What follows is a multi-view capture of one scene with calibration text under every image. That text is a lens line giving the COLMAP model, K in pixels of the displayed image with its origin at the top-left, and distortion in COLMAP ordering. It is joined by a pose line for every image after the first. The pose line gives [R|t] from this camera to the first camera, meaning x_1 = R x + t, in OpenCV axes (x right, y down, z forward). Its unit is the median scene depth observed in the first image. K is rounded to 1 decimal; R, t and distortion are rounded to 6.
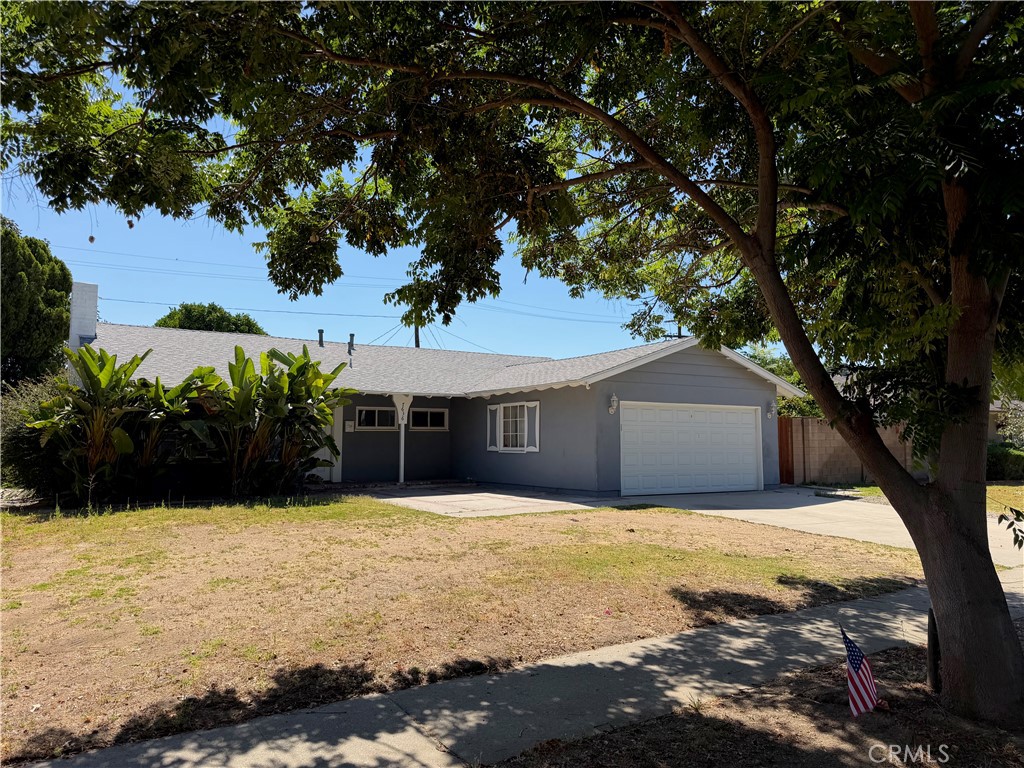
lens RADIAL K [[715.3, 0, 510.5], [0, 715.3, 380.7], [0, 0, 1]] dist [0.061236, -0.003837]
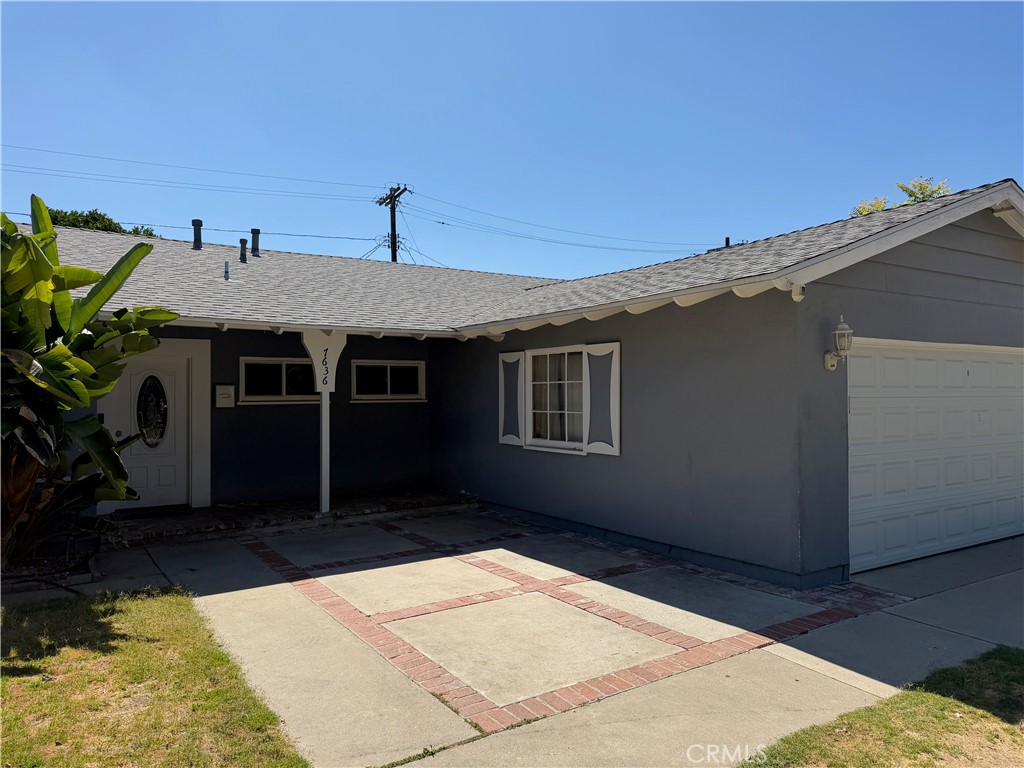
lens RADIAL K [[715.3, 0, 514.7], [0, 715.3, 385.0], [0, 0, 1]] dist [0.061236, -0.003837]
pose [[0.999932, -0.005892, 0.010082, -0.027378], [0.005154, 0.997407, 0.071778, 0.021188], [-0.010478, -0.071721, 0.997370, 0.513967]]
